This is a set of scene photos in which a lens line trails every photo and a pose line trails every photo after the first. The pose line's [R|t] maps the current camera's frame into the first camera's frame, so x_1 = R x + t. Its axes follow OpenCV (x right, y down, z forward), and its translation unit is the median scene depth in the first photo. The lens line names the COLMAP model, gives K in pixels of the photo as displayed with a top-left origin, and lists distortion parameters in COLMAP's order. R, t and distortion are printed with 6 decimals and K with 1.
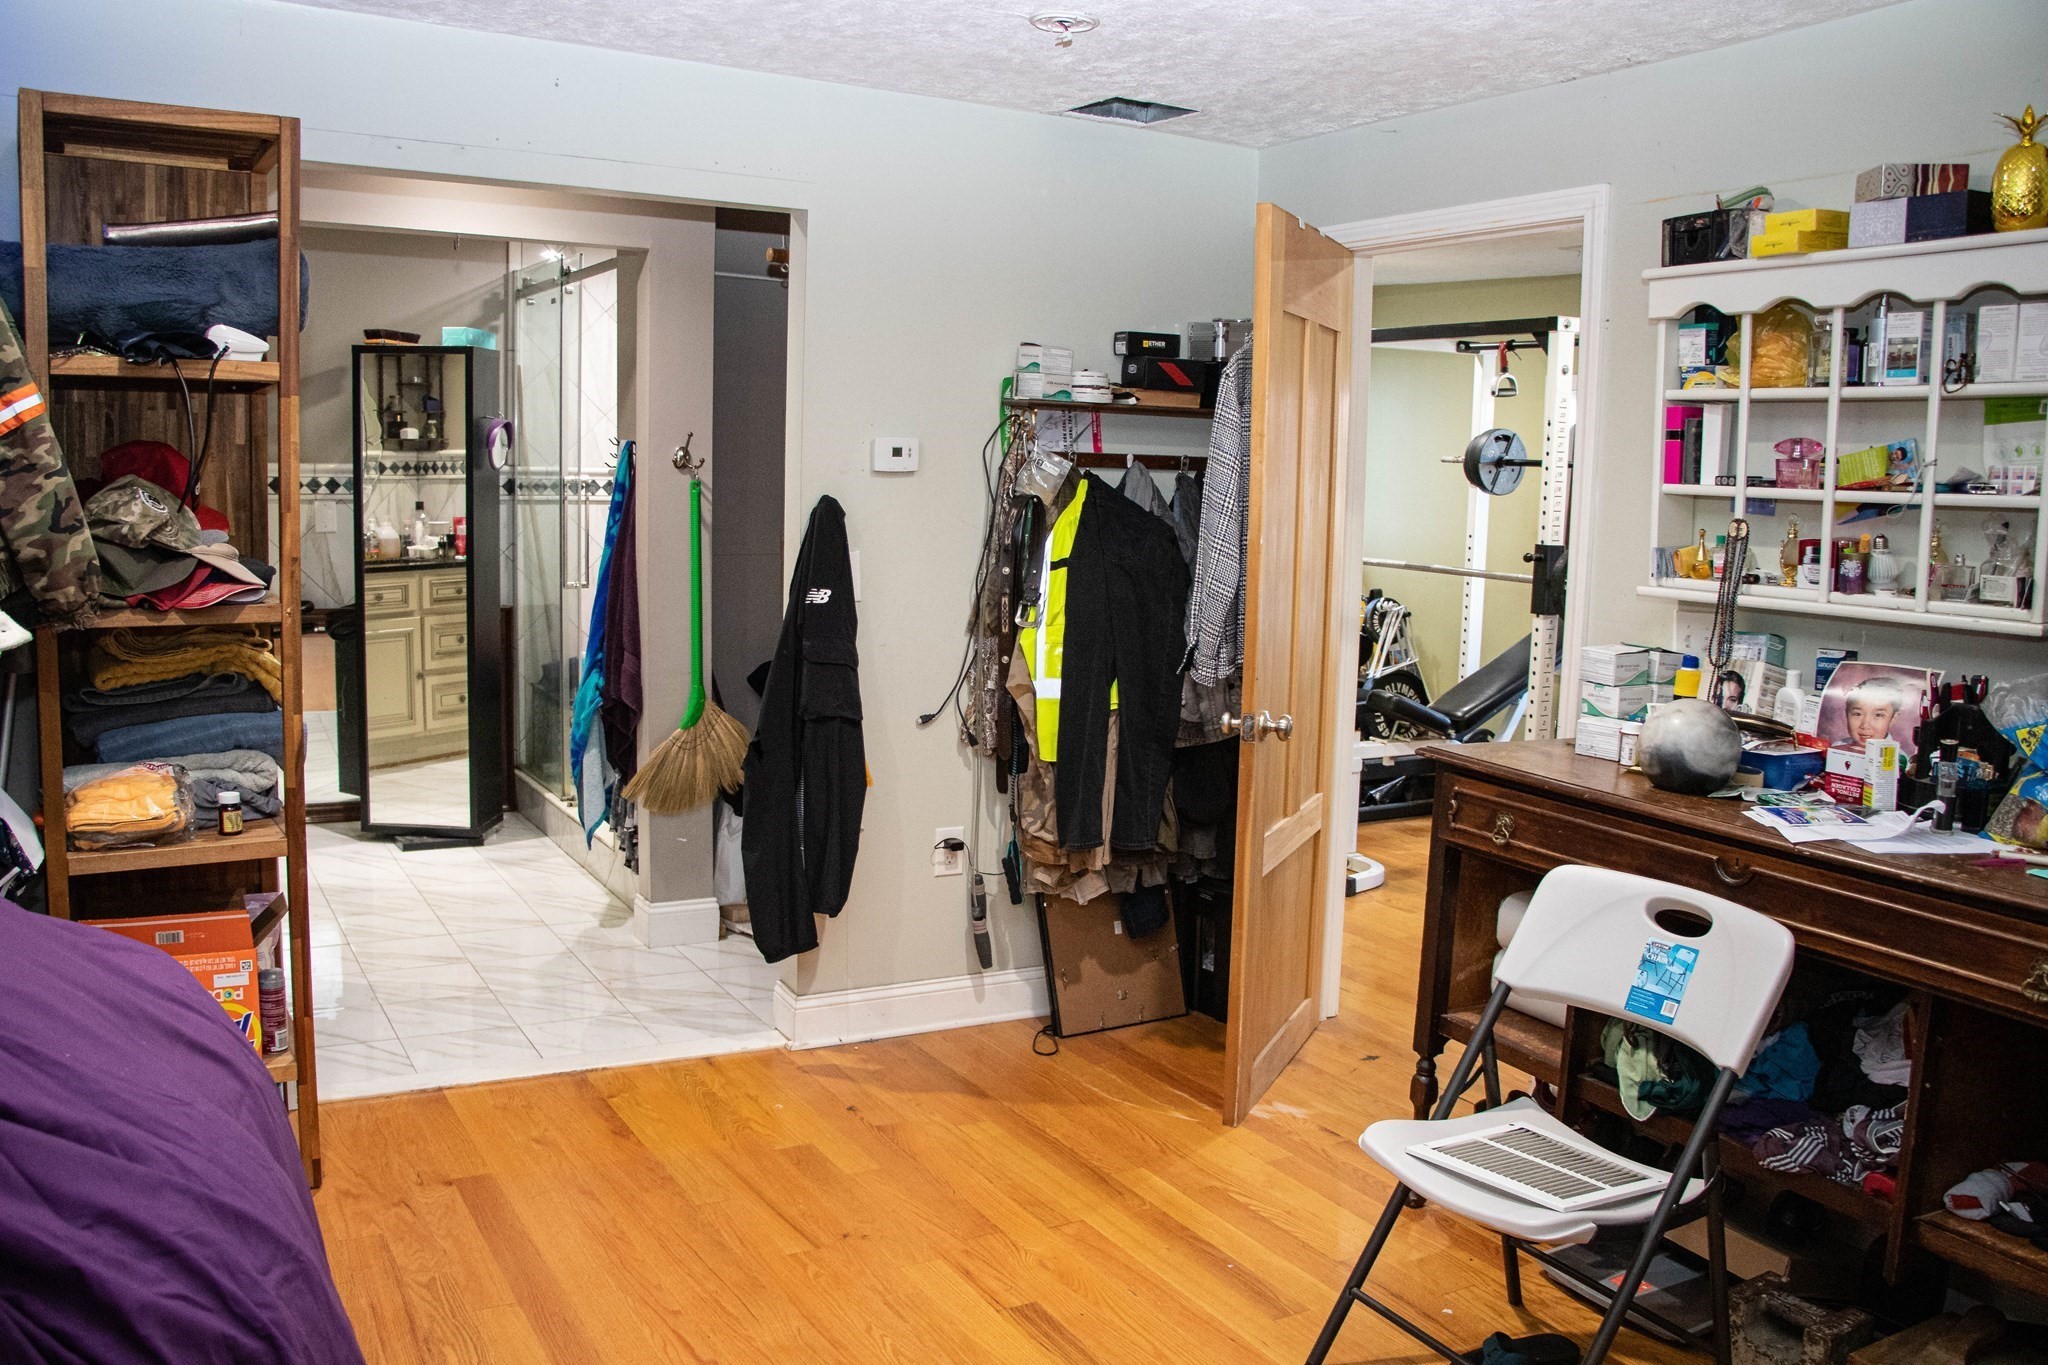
lens RADIAL K [[1672.1, 0, 1003.5], [0, 1672.1, 699.0], [0, 0, 1]] dist [-0.193152, 0.170752]
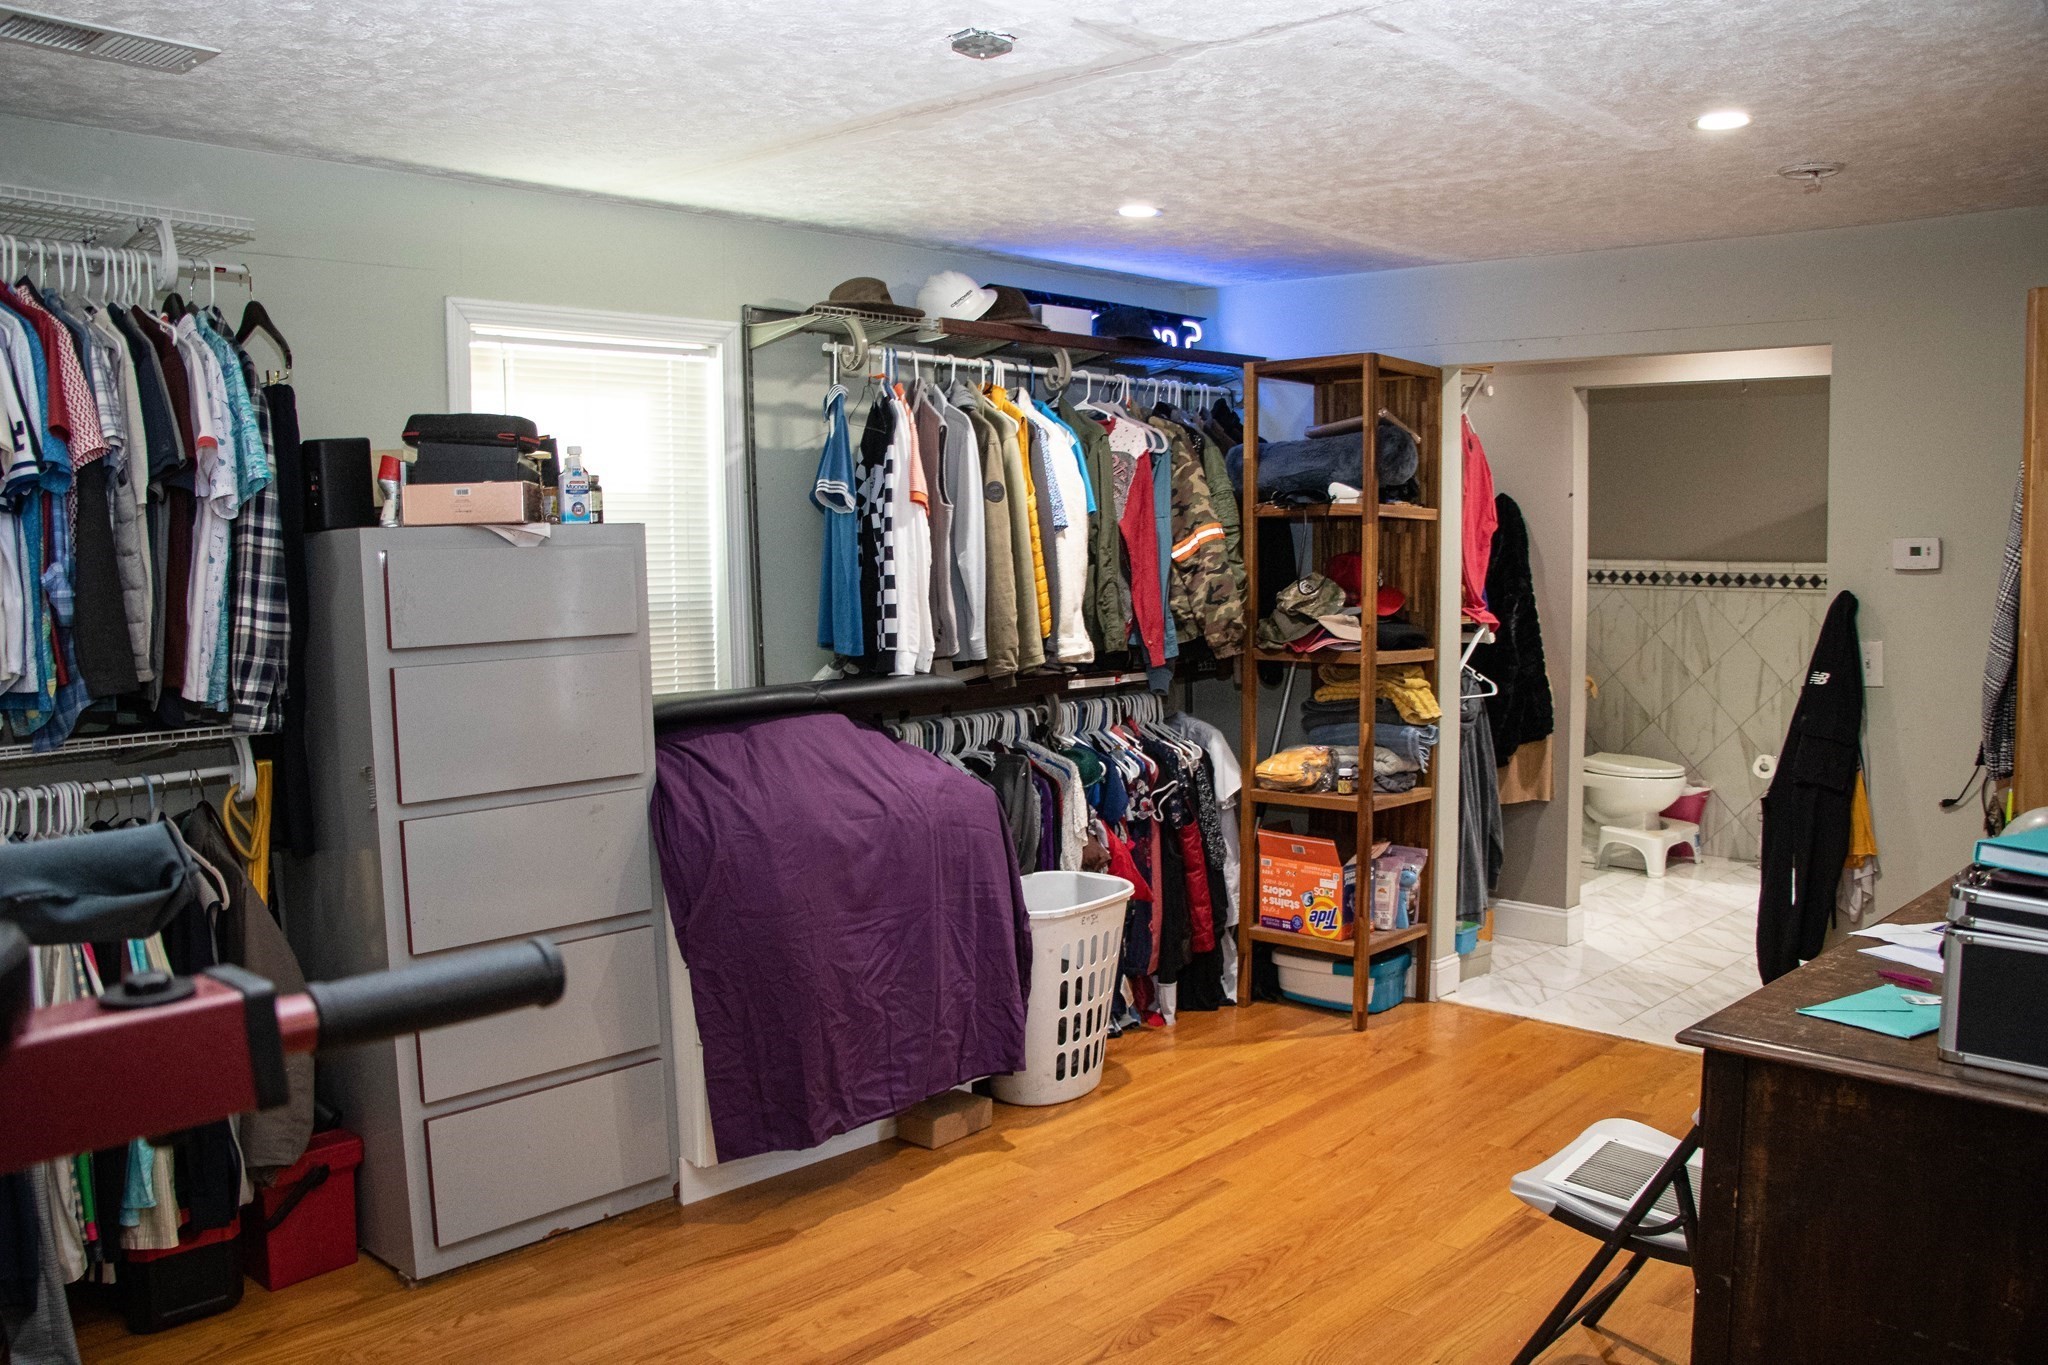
lens RADIAL K [[1672.1, 0, 1003.5], [0, 1672.1, 699.0], [0, 0, 1]] dist [-0.193152, 0.170752]
pose [[0.288943, 0.058256, -0.955572, 1.001118], [-0.114969, 0.993035, 0.025776, -0.014760], [0.950418, 0.102413, 0.293628, 0.181990]]
